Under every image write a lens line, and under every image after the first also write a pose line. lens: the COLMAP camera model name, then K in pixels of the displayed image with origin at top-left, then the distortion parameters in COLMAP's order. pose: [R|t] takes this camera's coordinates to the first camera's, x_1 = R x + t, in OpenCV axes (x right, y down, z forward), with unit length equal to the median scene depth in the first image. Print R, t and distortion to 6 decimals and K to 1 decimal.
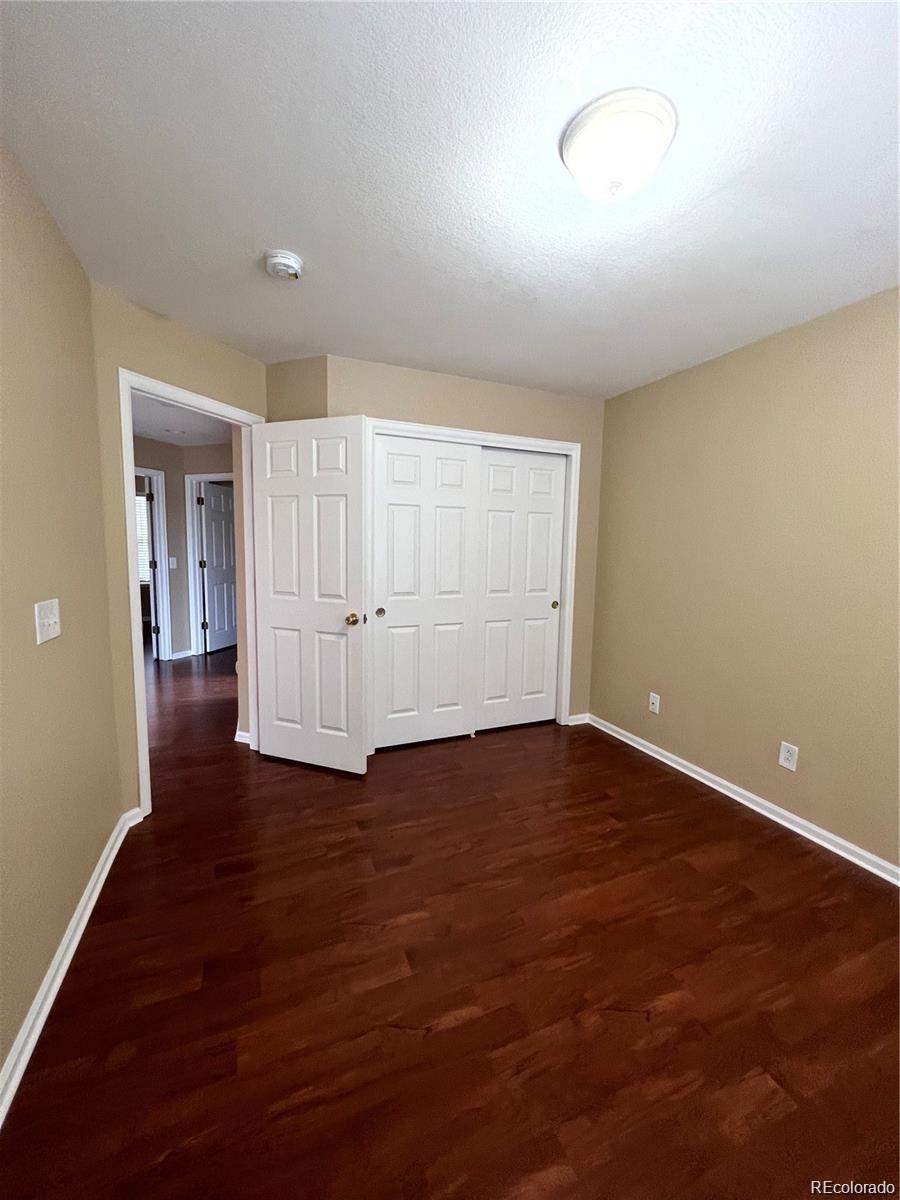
lens RADIAL K [[476.7, 0, 454.3], [0, 476.7, 595.3], [0, 0, 1]] dist [-0.004090, 0.000841]
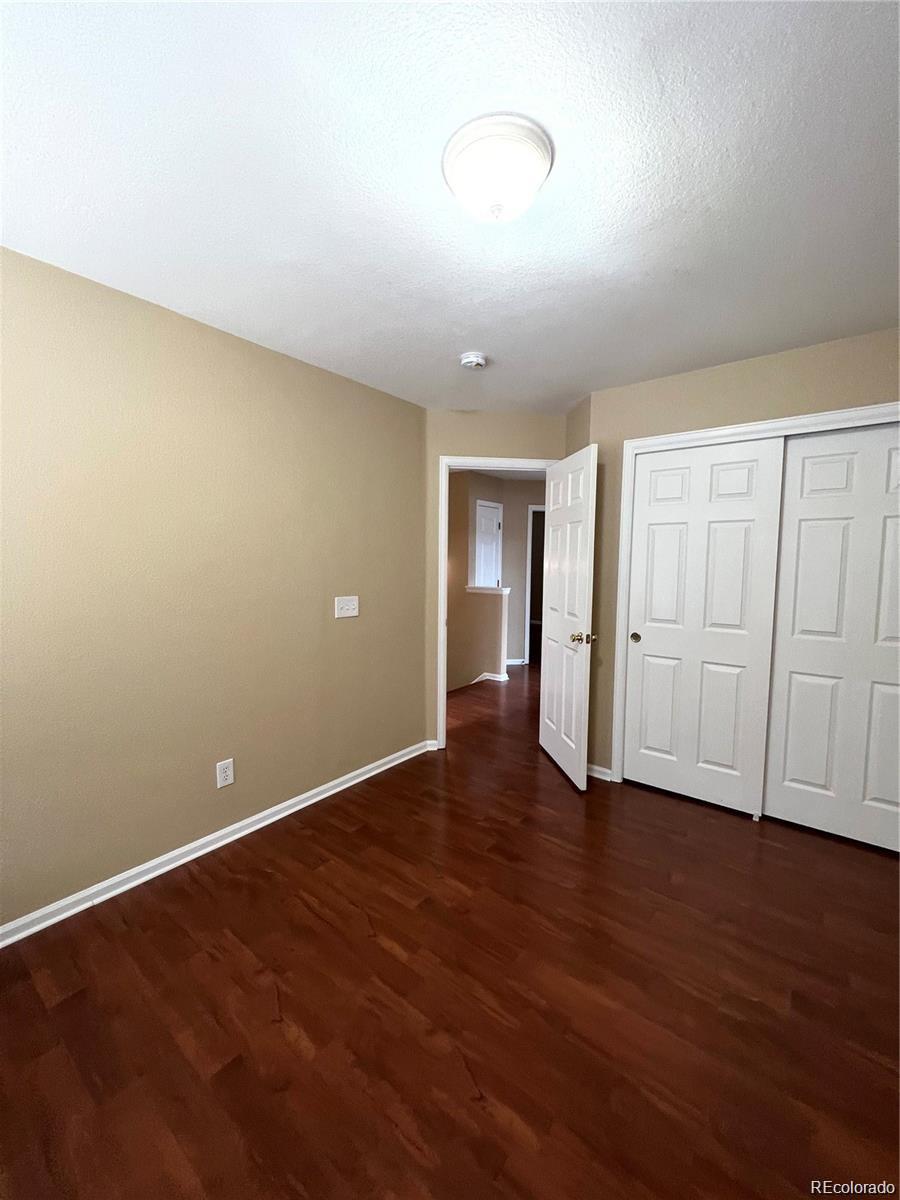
lens RADIAL K [[476.7, 0, 452.3], [0, 476.7, 597.0], [0, 0, 1]] dist [-0.004090, 0.000841]
pose [[0.484006, 0.053355, -0.873436, 0.762454], [-0.091272, 0.995773, 0.010251, -0.033167], [0.870291, 0.074759, 0.486831, 0.316530]]
